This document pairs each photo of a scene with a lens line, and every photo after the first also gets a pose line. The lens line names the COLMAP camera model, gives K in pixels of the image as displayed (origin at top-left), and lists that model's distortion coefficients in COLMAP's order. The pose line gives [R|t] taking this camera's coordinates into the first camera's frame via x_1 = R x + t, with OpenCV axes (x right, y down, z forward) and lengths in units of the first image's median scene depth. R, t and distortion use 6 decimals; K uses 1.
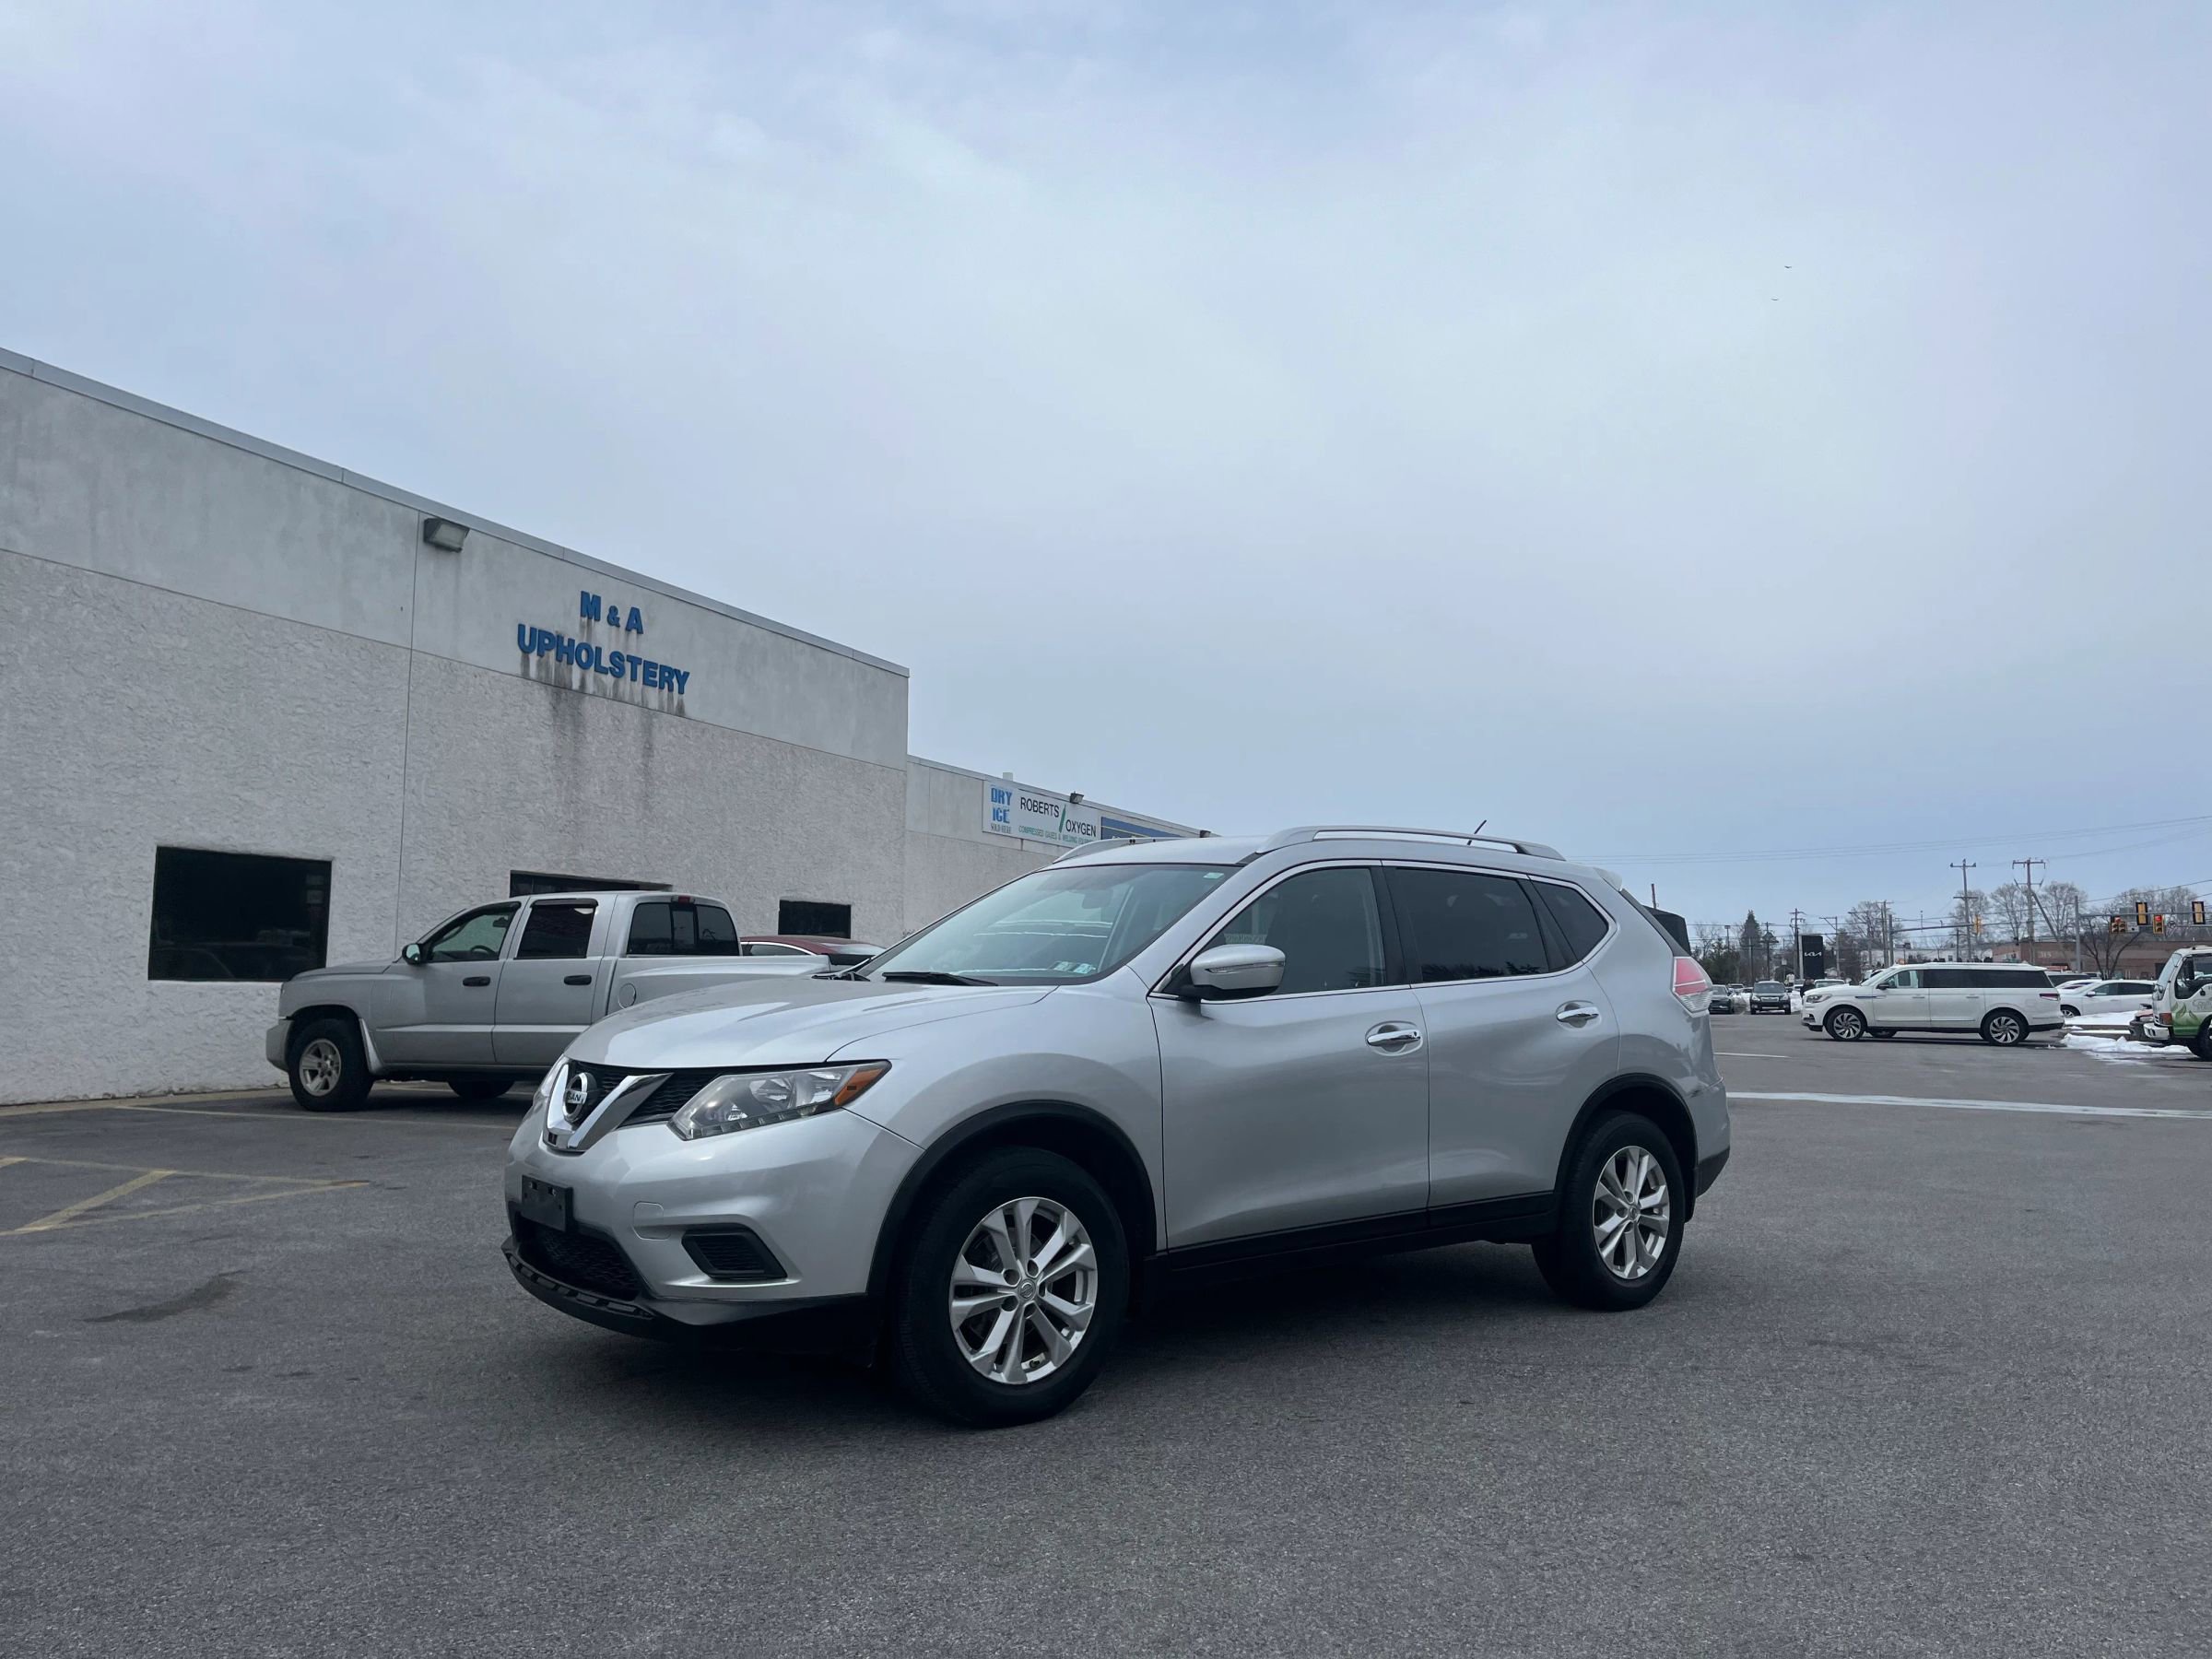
lens RADIAL K [[1646.7, 0, 1116.5], [0, 1646.7, 829.6], [0, 0, 1]] dist [0.068916, -0.105816]
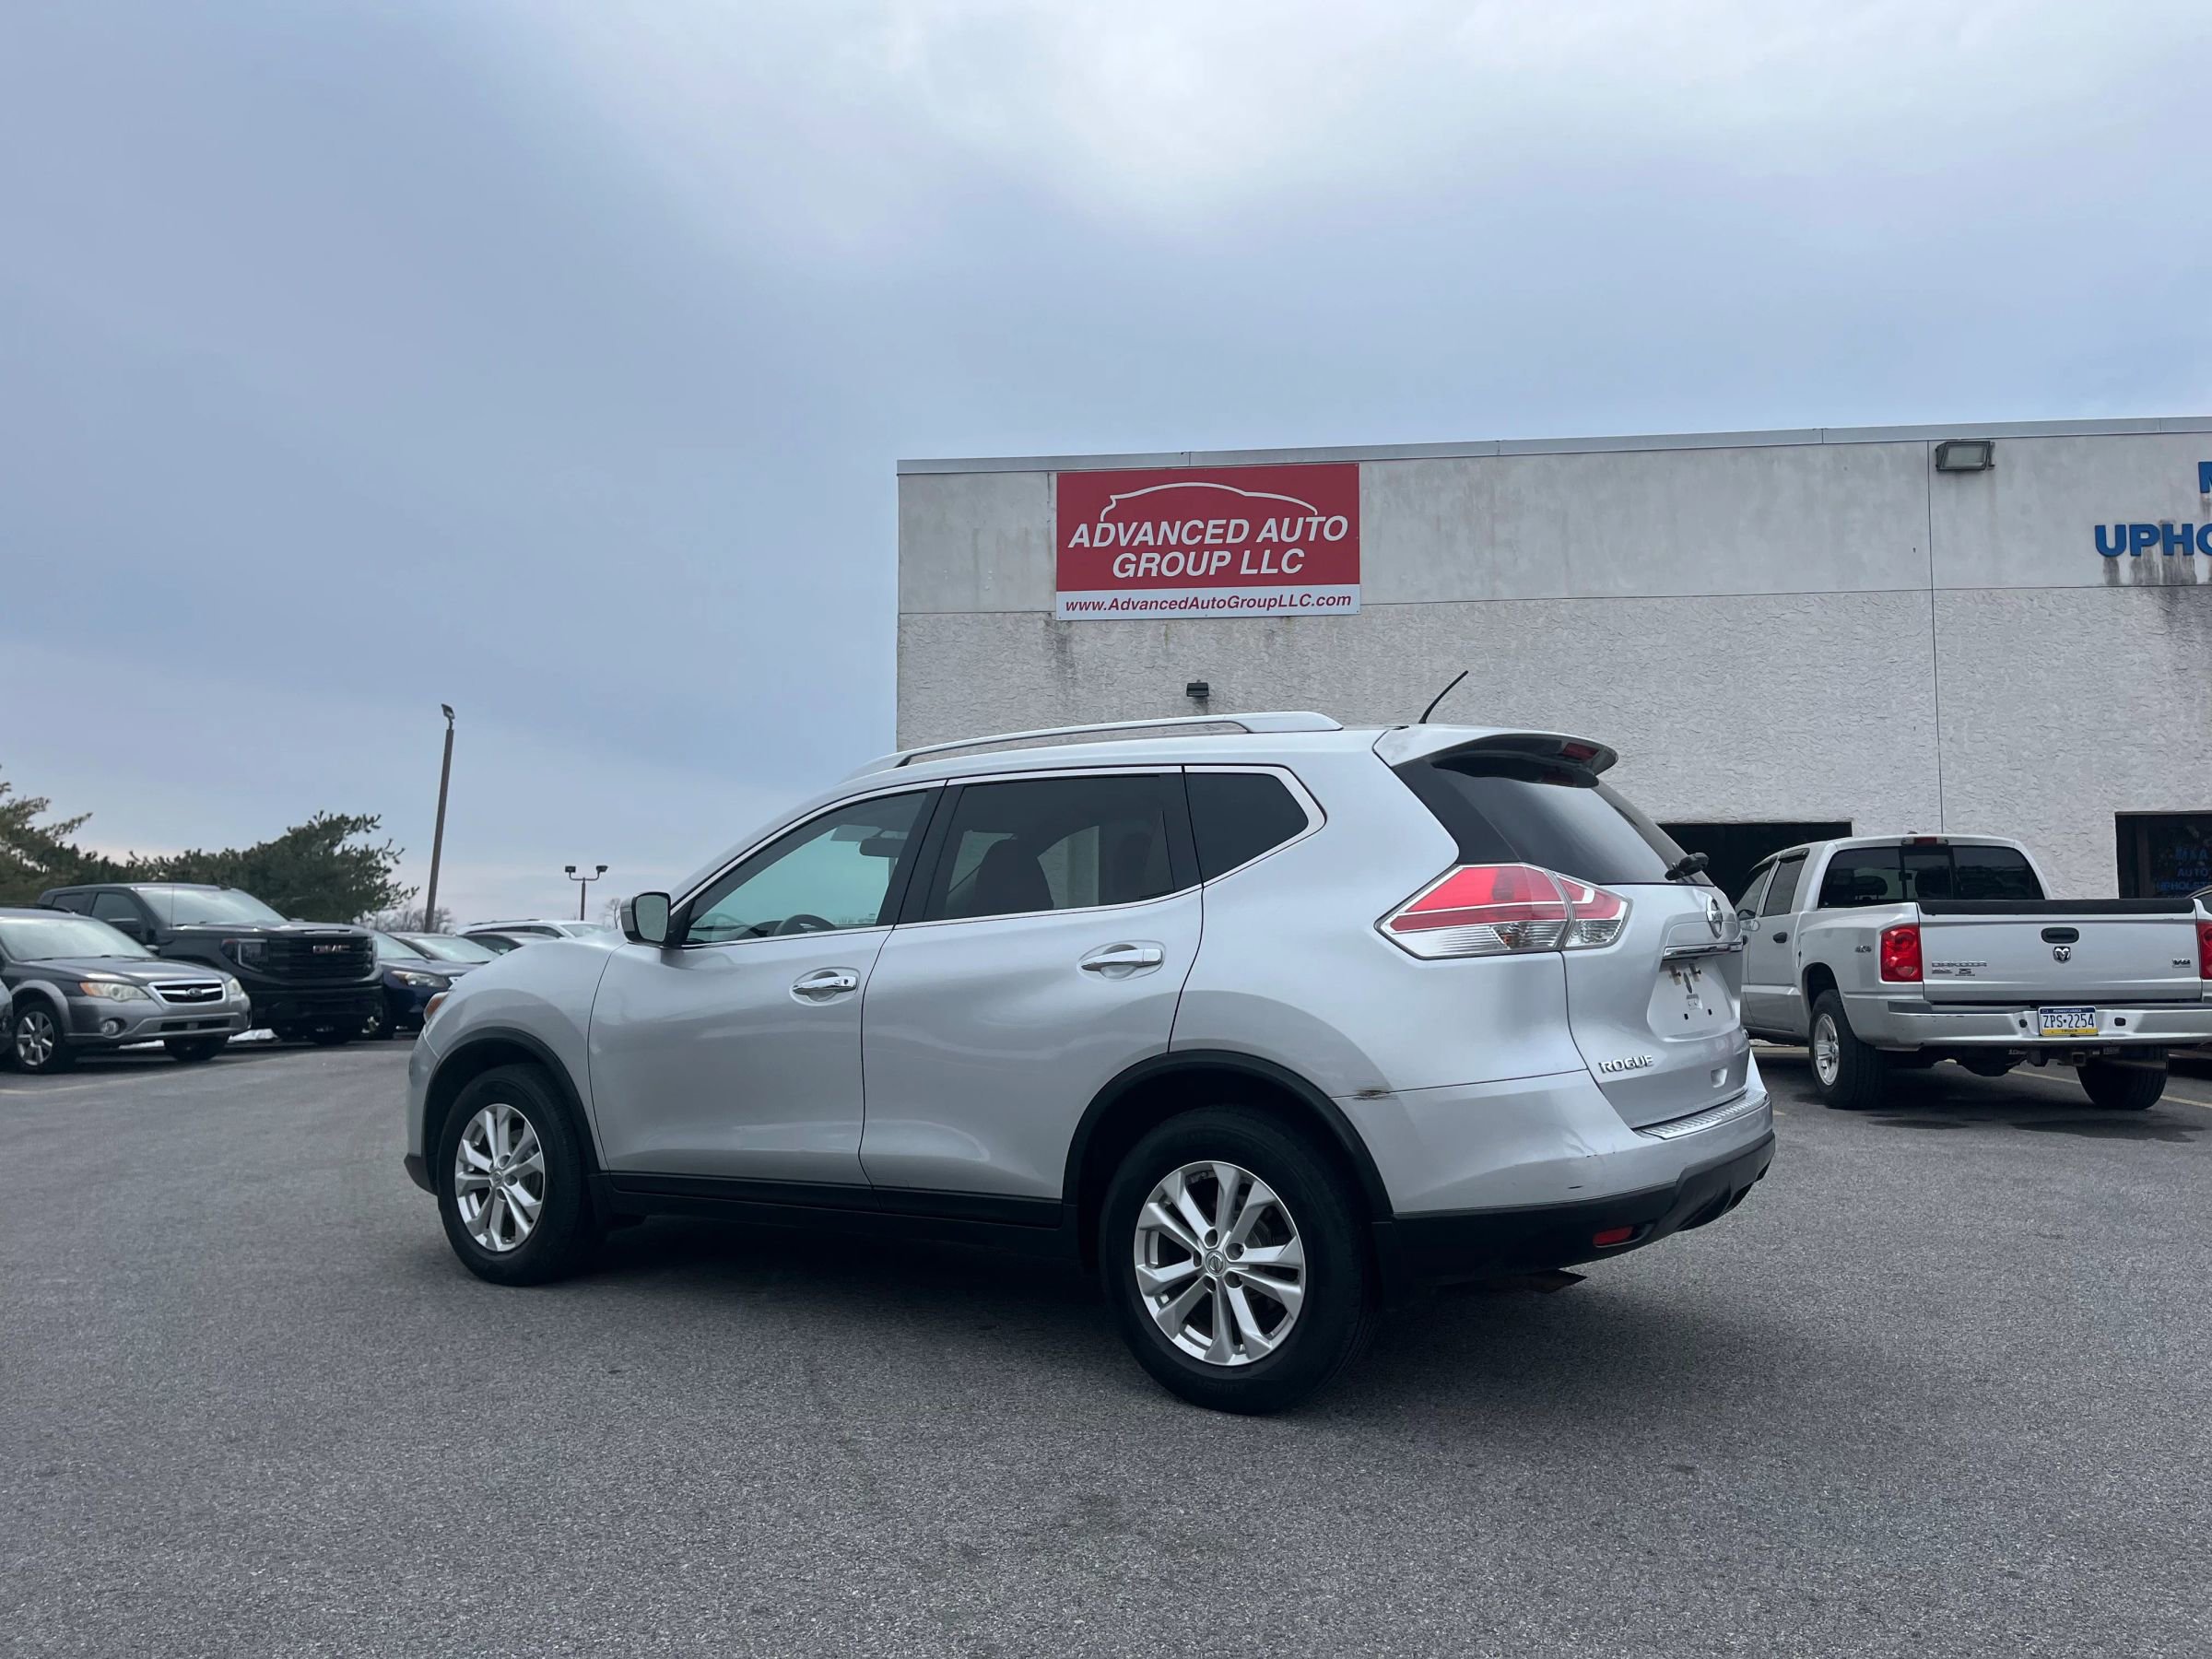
lens RADIAL K [[1641.1, 0, 1139.9], [0, 1641.1, 837.3], [0, 0, 1]] dist [0.089952, -0.120066]
pose [[0.305174, -0.072229, -0.949553, 0.305031], [0.094464, 0.994498, -0.045289, 0.029518], [0.947600, -0.075878, 0.310318, 0.256029]]
